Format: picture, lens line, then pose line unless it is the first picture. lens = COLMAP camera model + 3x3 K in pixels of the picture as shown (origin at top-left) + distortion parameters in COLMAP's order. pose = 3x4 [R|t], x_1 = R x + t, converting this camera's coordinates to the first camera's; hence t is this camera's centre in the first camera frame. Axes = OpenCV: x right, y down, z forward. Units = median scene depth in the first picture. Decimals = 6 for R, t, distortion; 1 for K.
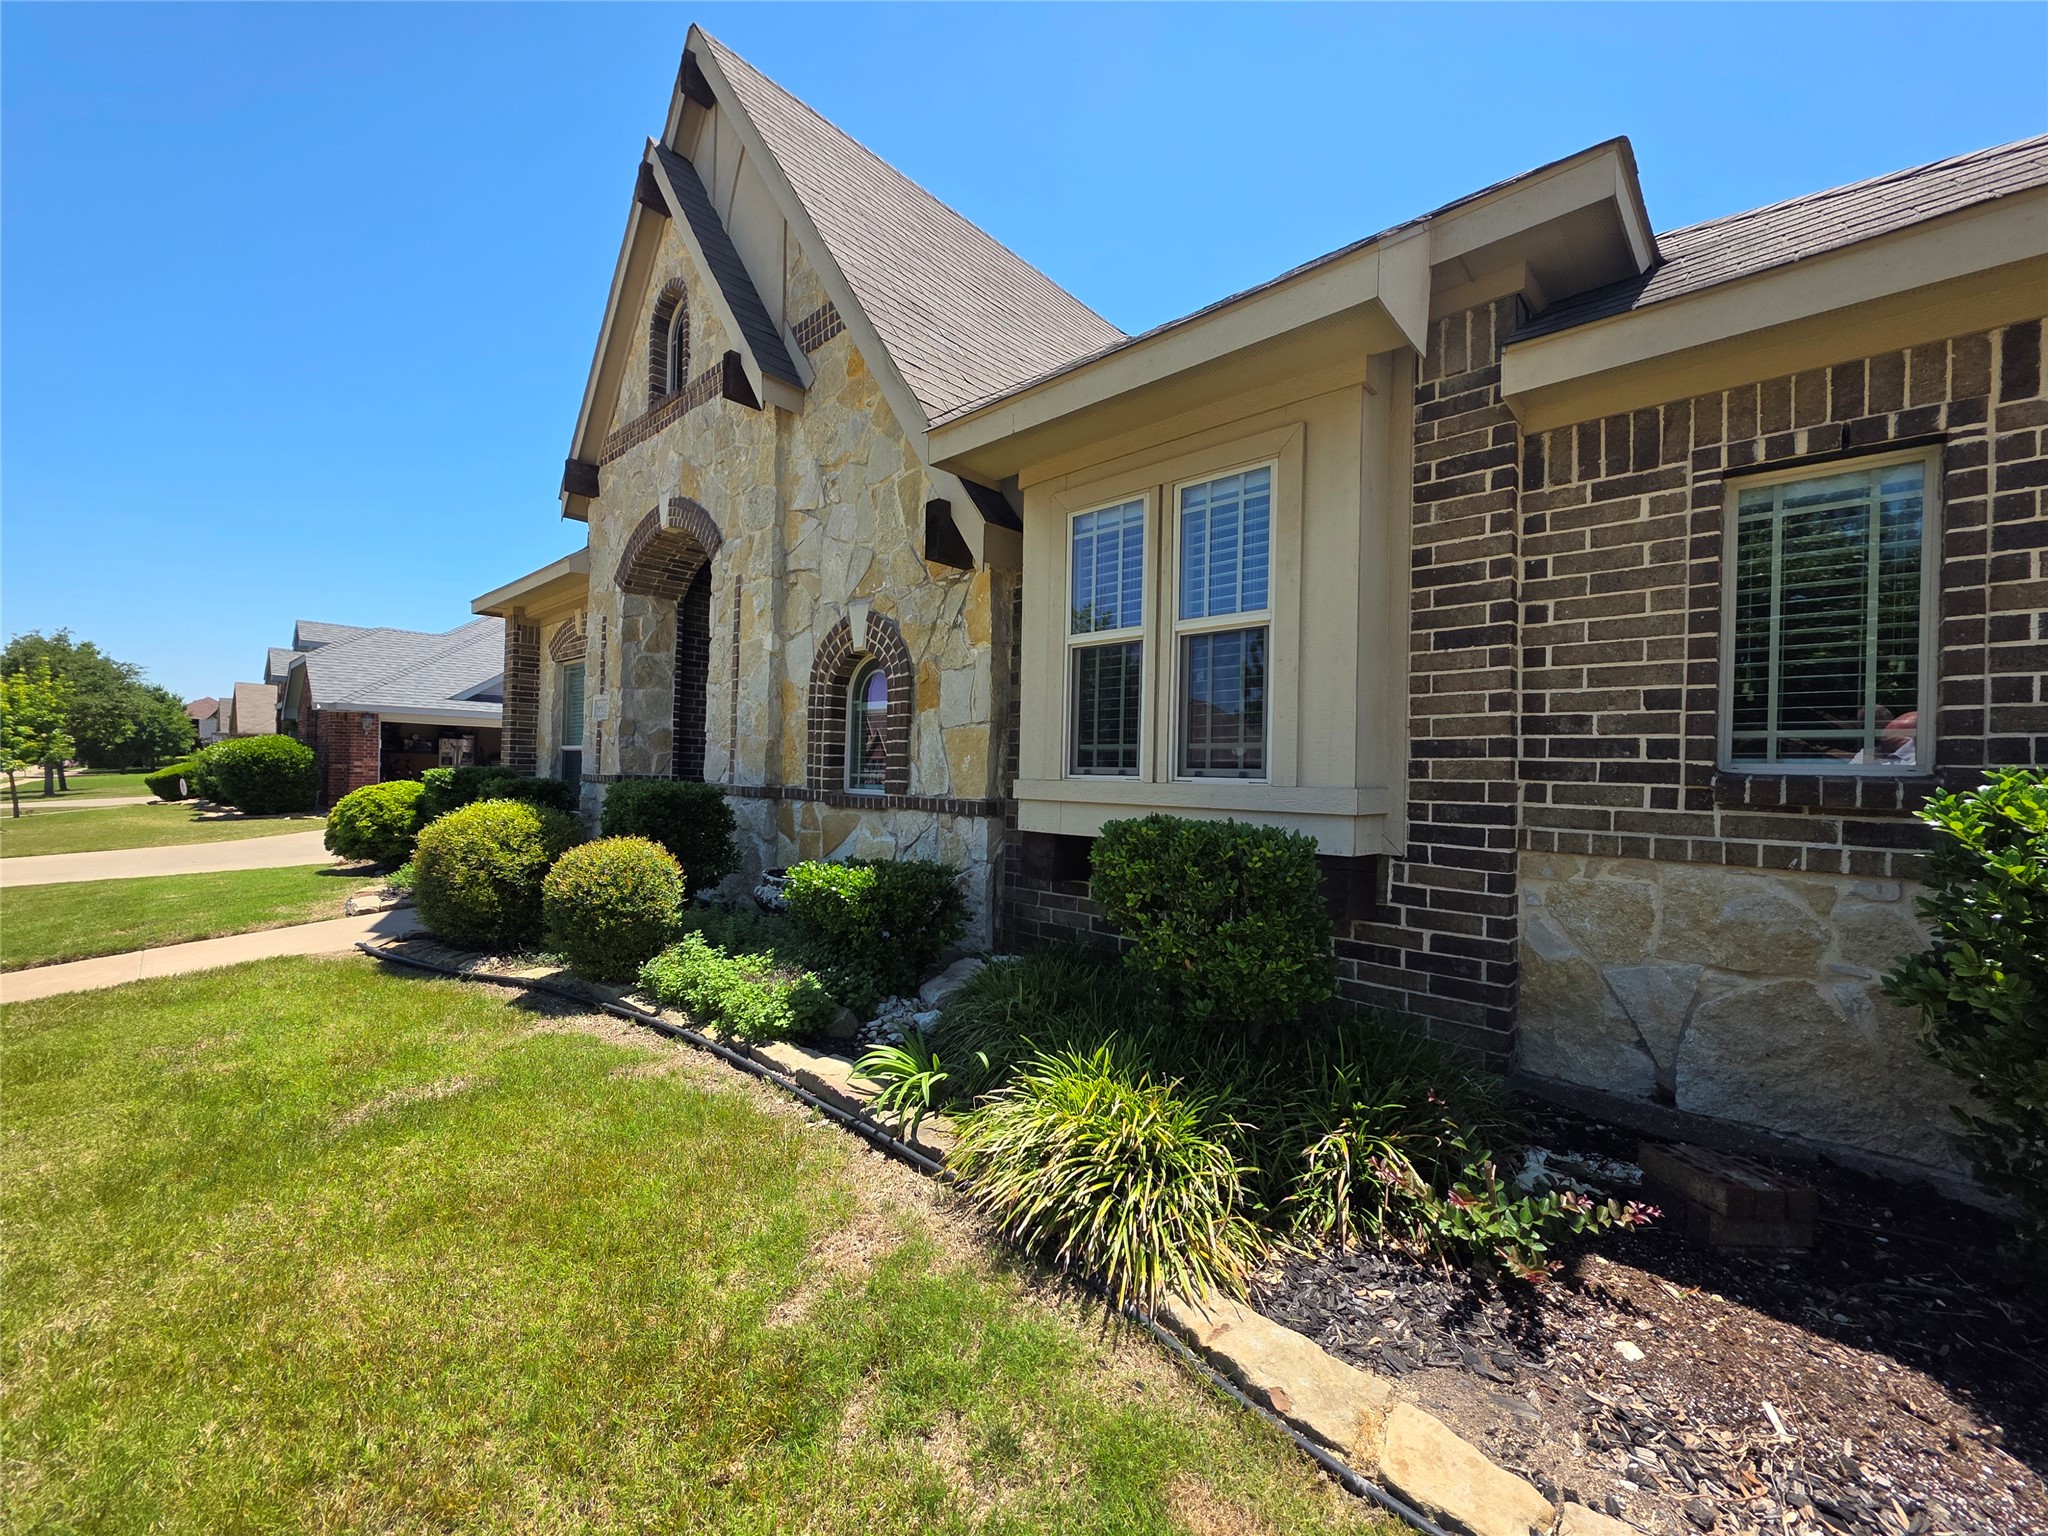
lens RADIAL K [[810.8, 0, 1024.0], [0, 810.8, 768.0], [0, 0, 1]] dist [-0.000815, -0.000121]
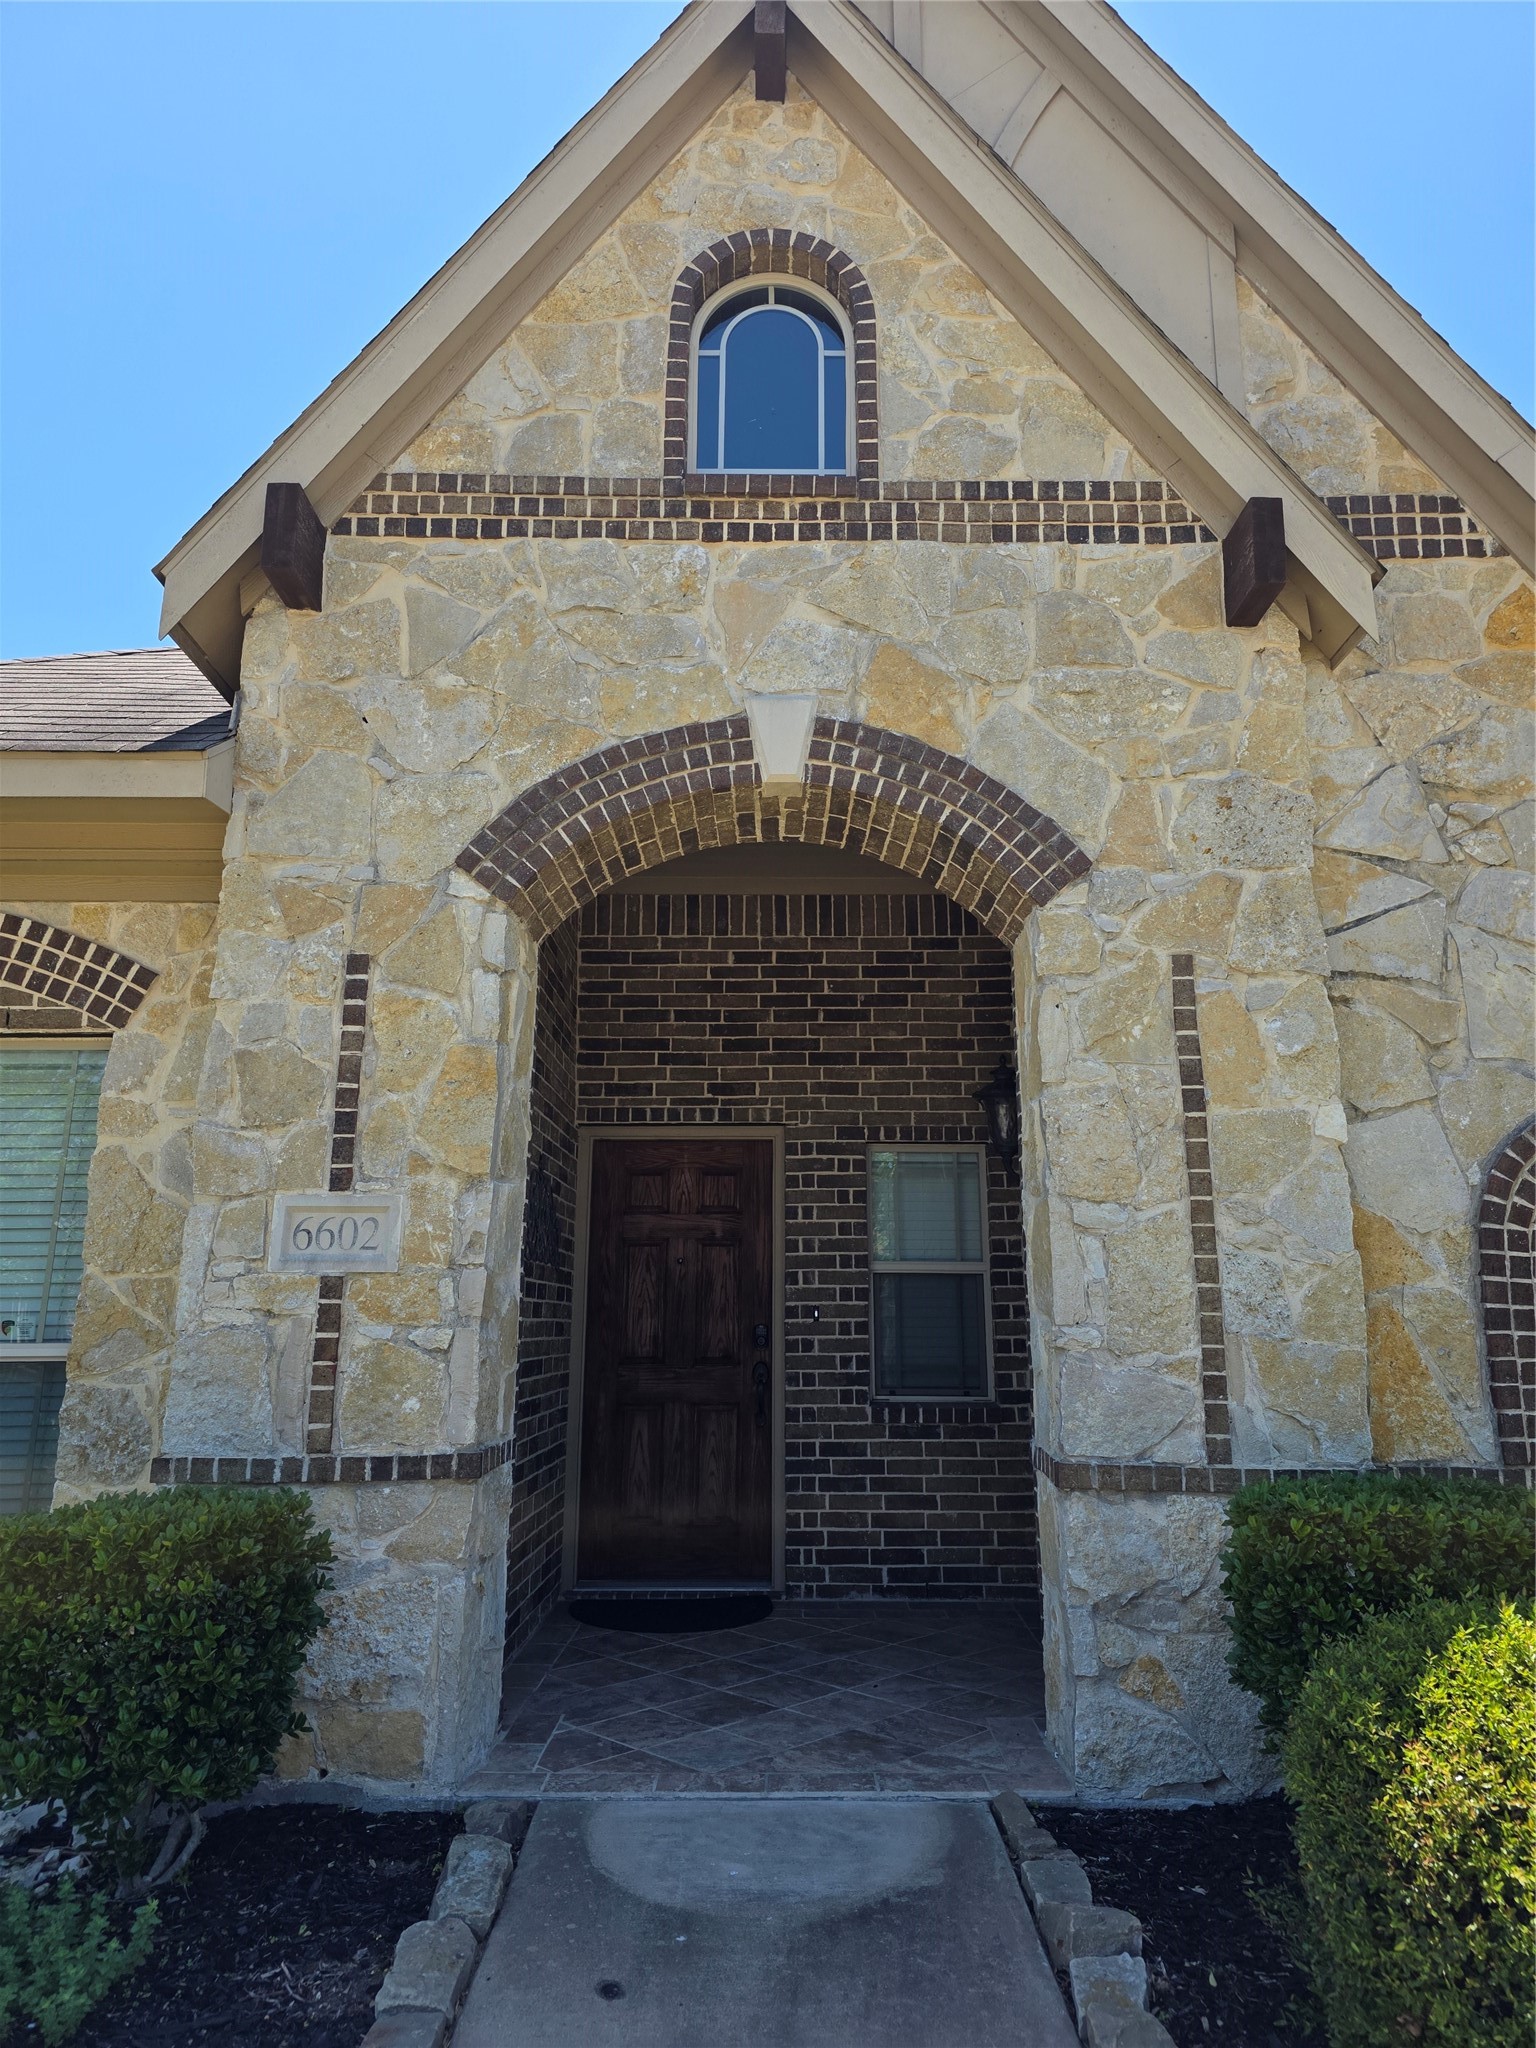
lens RADIAL K [[1497.8, 0, 768.0], [0, 1497.8, 1024.0], [0, 0, 1]] dist [0.001820, 0.000354]
pose [[0.737411, 0.137778, 0.661243, -1.056696], [0.010511, 0.976515, -0.215191, -0.035286], [-0.675363, 0.165634, 0.718645, 0.601424]]
